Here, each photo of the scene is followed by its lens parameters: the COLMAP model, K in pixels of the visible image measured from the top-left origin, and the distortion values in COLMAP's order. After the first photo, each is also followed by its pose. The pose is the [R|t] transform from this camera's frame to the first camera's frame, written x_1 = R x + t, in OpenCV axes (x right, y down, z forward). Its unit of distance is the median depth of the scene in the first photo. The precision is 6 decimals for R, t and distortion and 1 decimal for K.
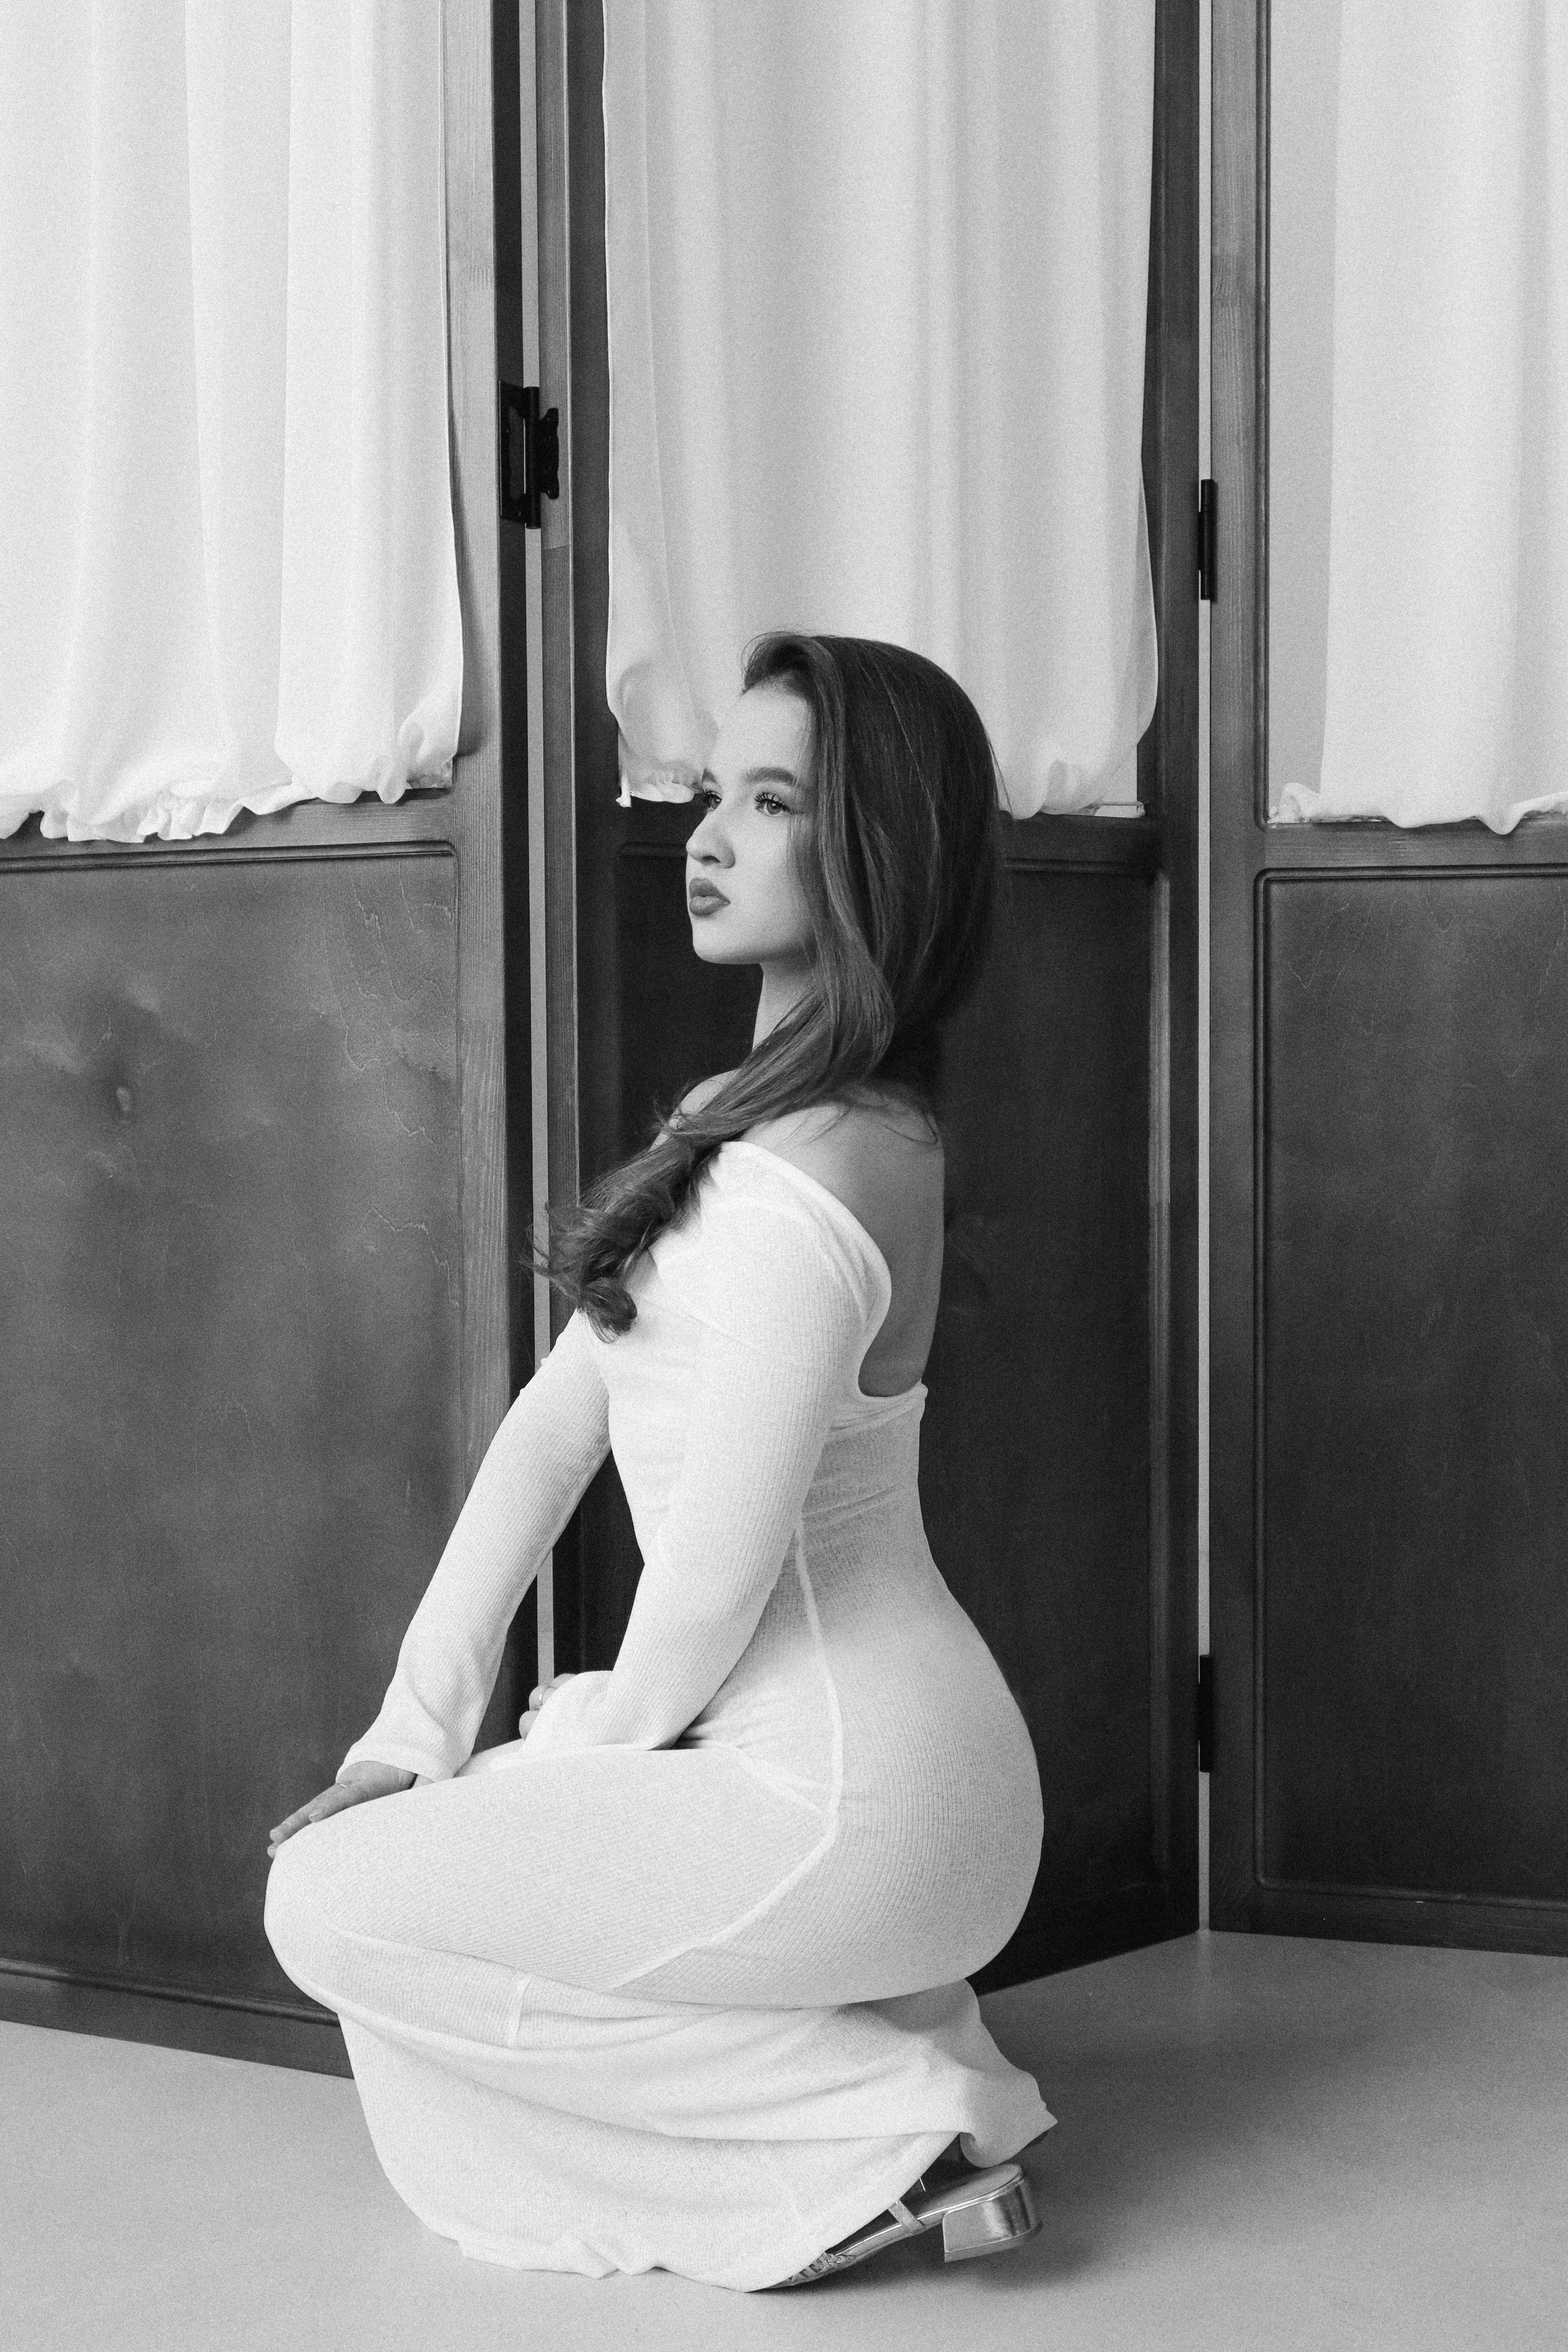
lens RADIAL K [[2060.7, 0, 833.6], [0, 2060.7, 1177.3], [0, 0, 1]] dist [-0.005699, -0.000803]
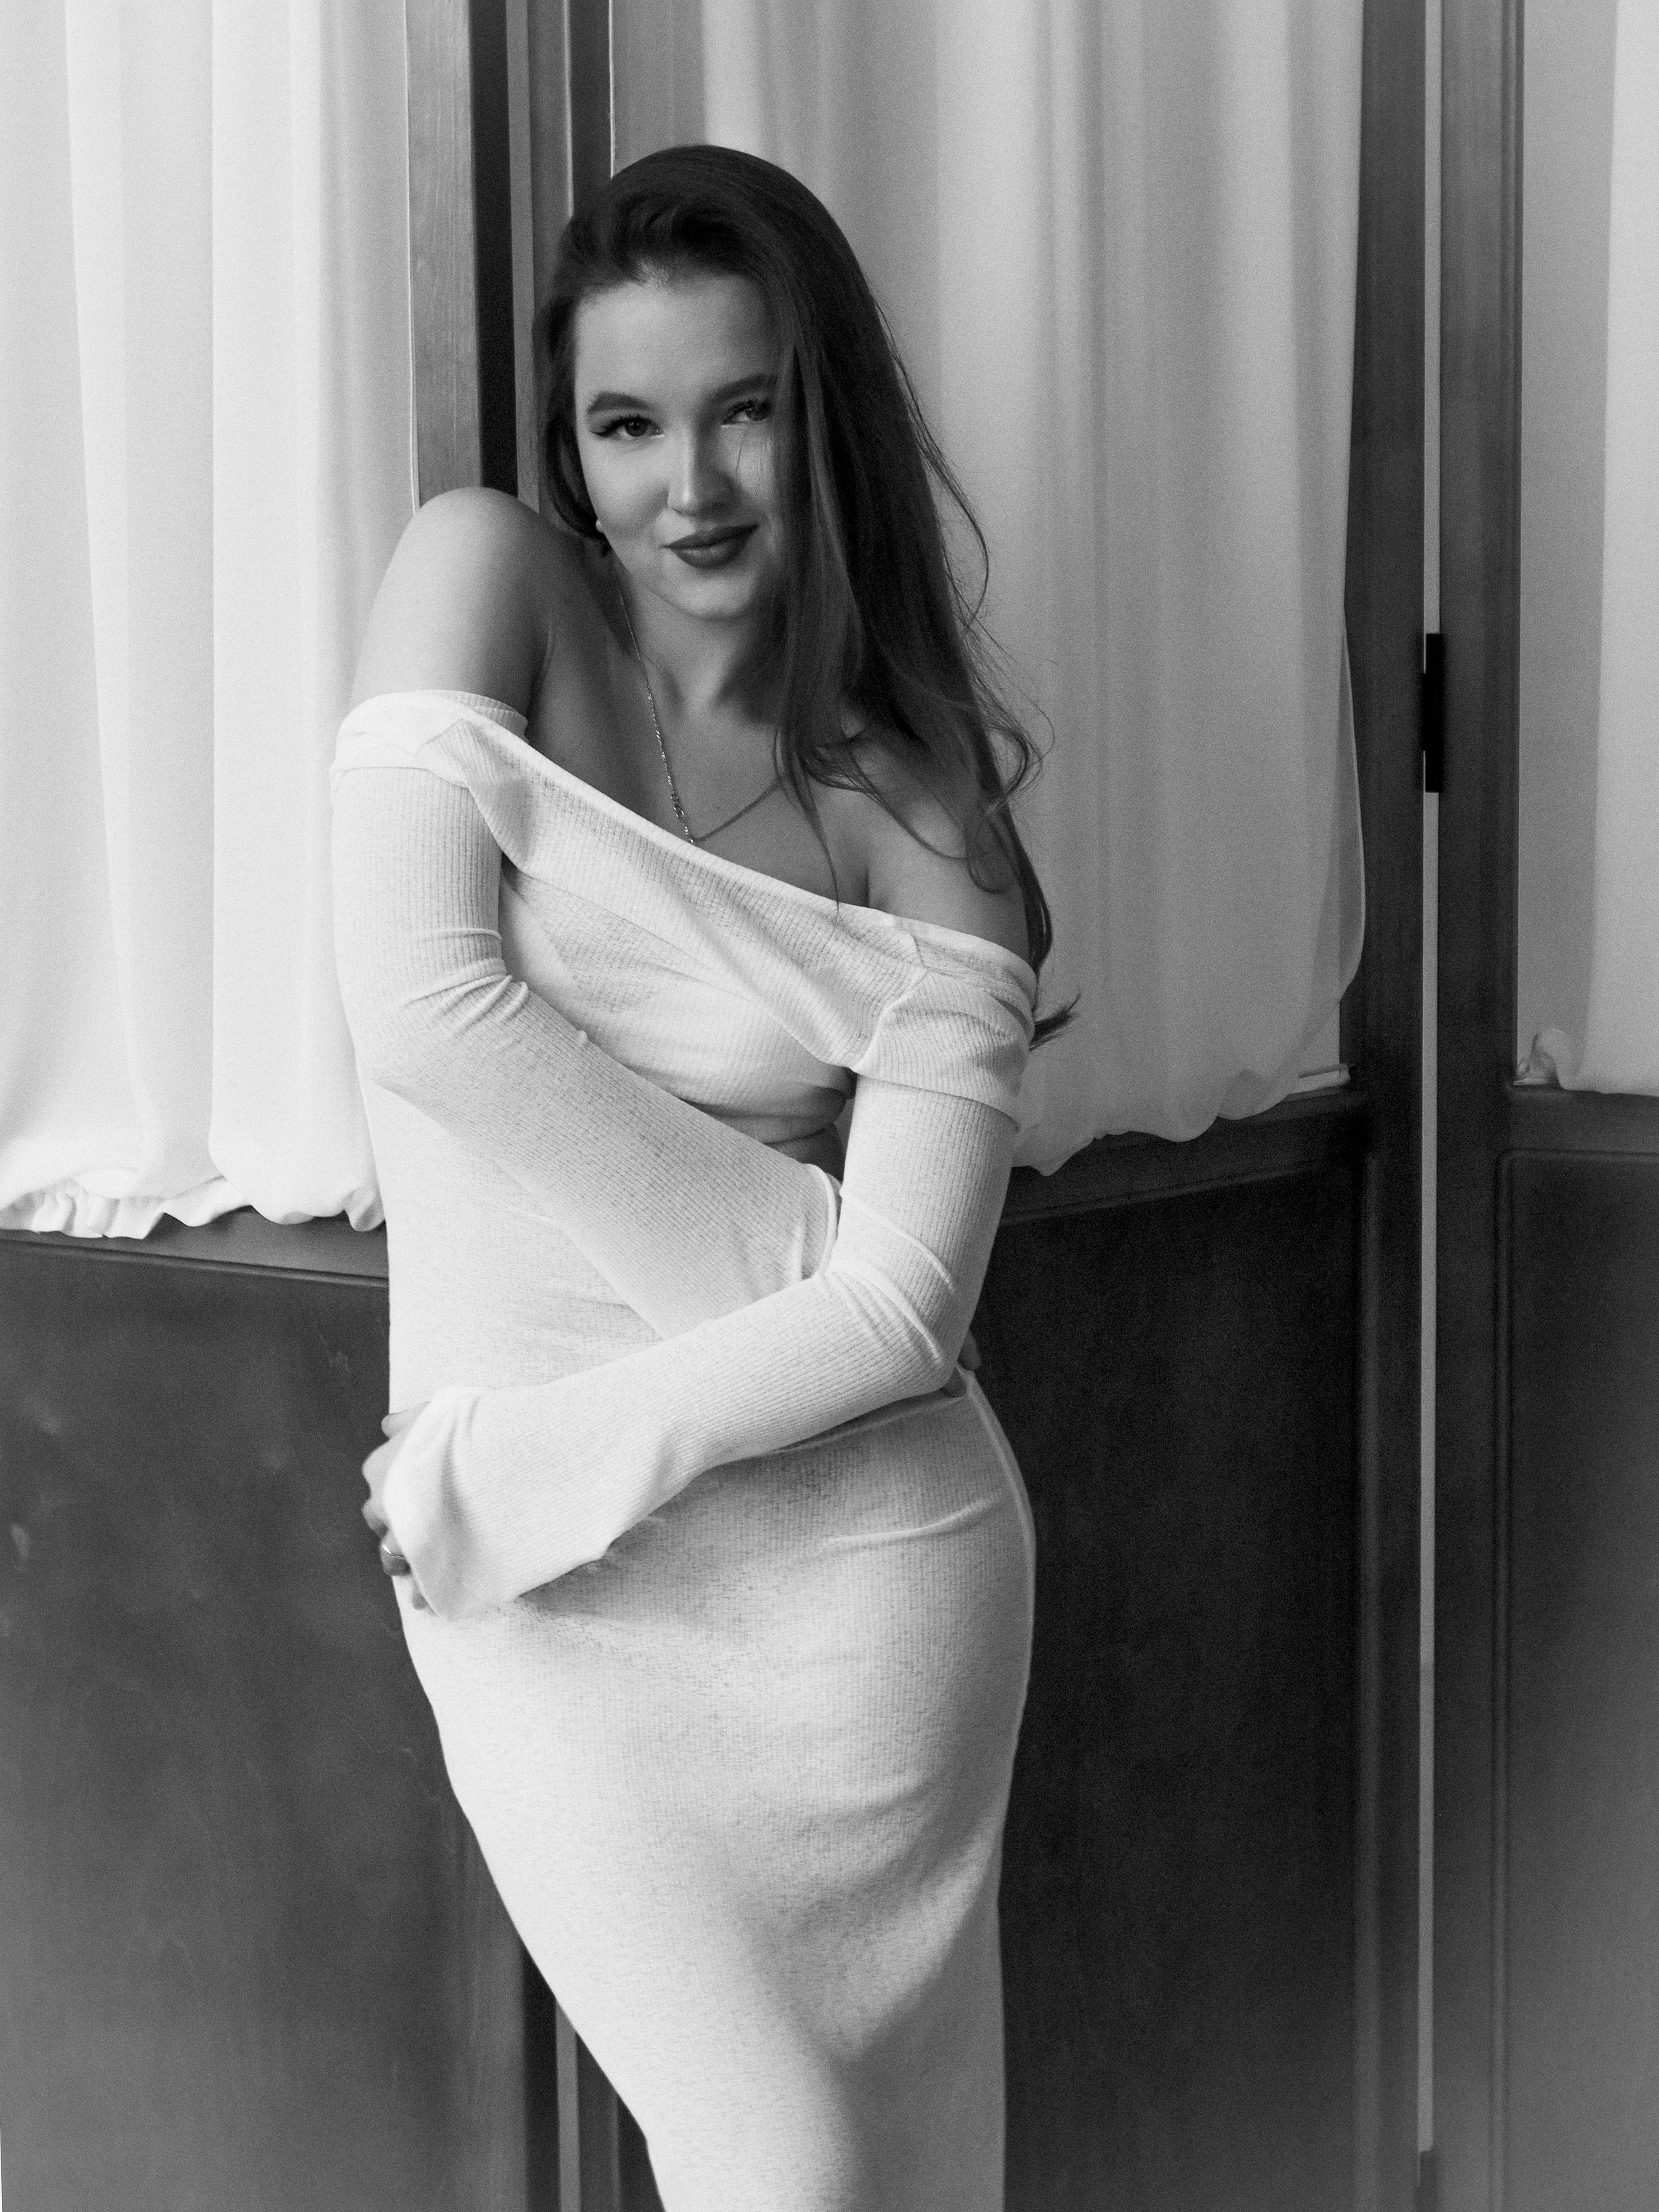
lens RADIAL K [[2763.9, 0, 859.9], [0, 2763.9, 1108.4], [0, 0, 1]] dist [-0.010559, 0.004879]
pose [[0.999671, -0.005458, -0.025068, -0.003064], [0.006630, 0.998878, 0.046891, -0.218118], [0.024784, -0.047042, 0.998585, -0.015531]]
